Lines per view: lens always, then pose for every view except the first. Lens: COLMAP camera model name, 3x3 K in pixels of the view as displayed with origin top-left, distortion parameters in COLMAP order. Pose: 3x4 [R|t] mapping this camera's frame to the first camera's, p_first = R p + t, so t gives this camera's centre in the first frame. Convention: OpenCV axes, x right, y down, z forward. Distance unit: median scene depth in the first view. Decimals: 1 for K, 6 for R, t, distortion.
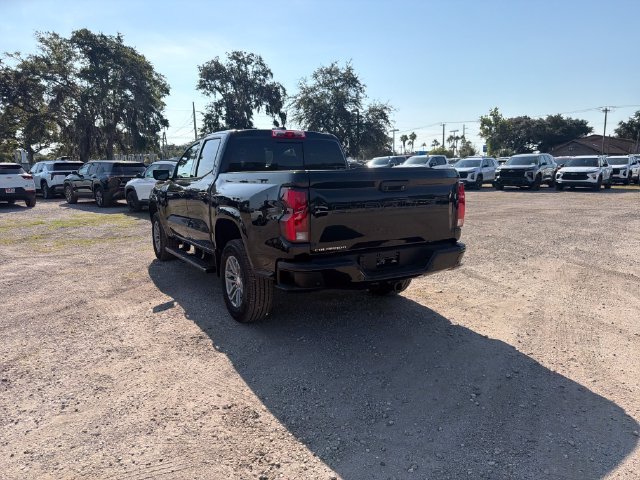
lens RADIAL K [[448.2, 0, 315.4], [0, 448.2, 245.5], [0, 0, 1]] dist [0.052482, -0.072099]
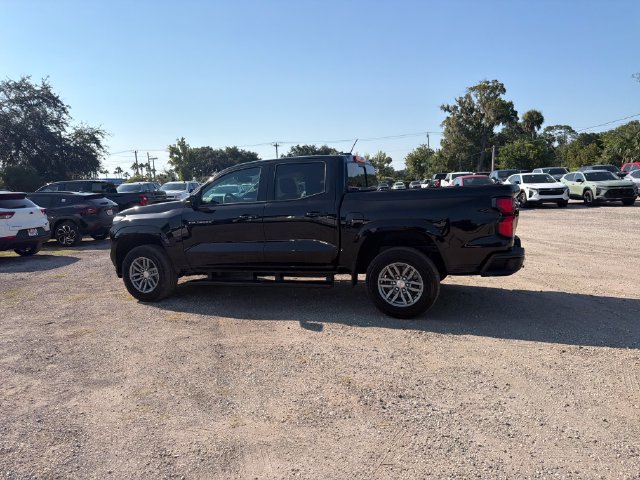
lens RADIAL K [[448.2, 0, 316.6], [0, 448.2, 238.5], [0, 0, 1]] dist [0.052482, -0.072099]
pose [[0.781055, -0.088489, 0.618160, -0.054873], [0.133949, 0.990608, -0.027443, -0.001755], [-0.609926, 0.104236, 0.785573, 0.011116]]
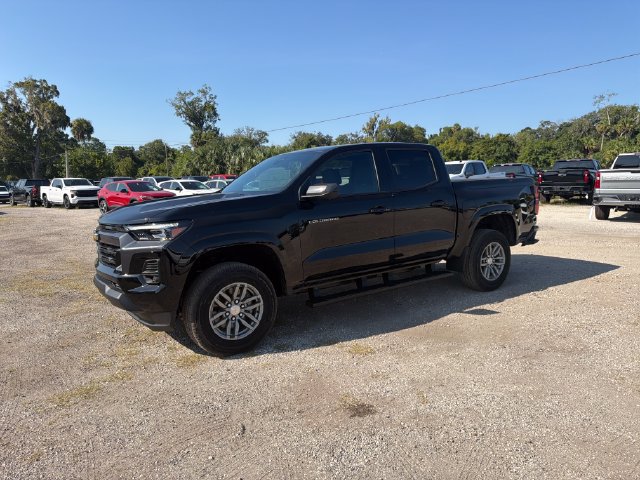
lens RADIAL K [[448.2, 0, 320.1], [0, 448.2, 238.5], [0, 0, 1]] dist [0.052482, -0.072099]
pose [[-0.070092, -0.107529, 0.991728, -0.077165], [0.192858, 0.973956, 0.119233, -0.012853], [-0.978720, 0.199620, -0.047528, 0.081090]]
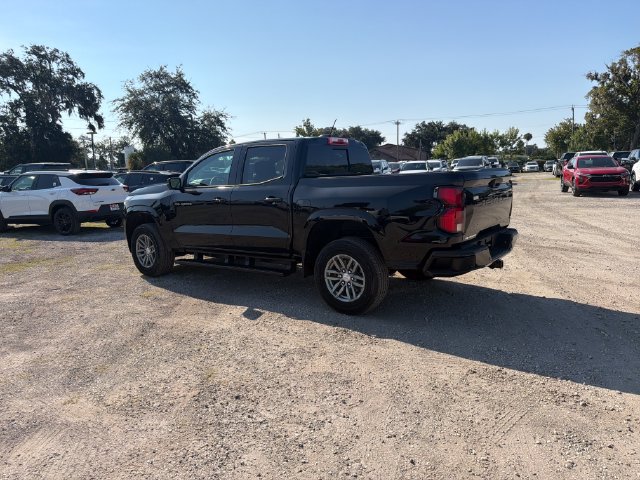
lens RADIAL K [[448.2, 0, 317.4], [0, 448.2, 241.3], [0, 0, 1]] dist [0.052482, -0.072099]
pose [[0.921992, -0.075981, 0.379681, -0.033463], [0.084936, 0.996363, -0.006862, -0.000259], [-0.377779, 0.038575, 0.925092, 0.001718]]
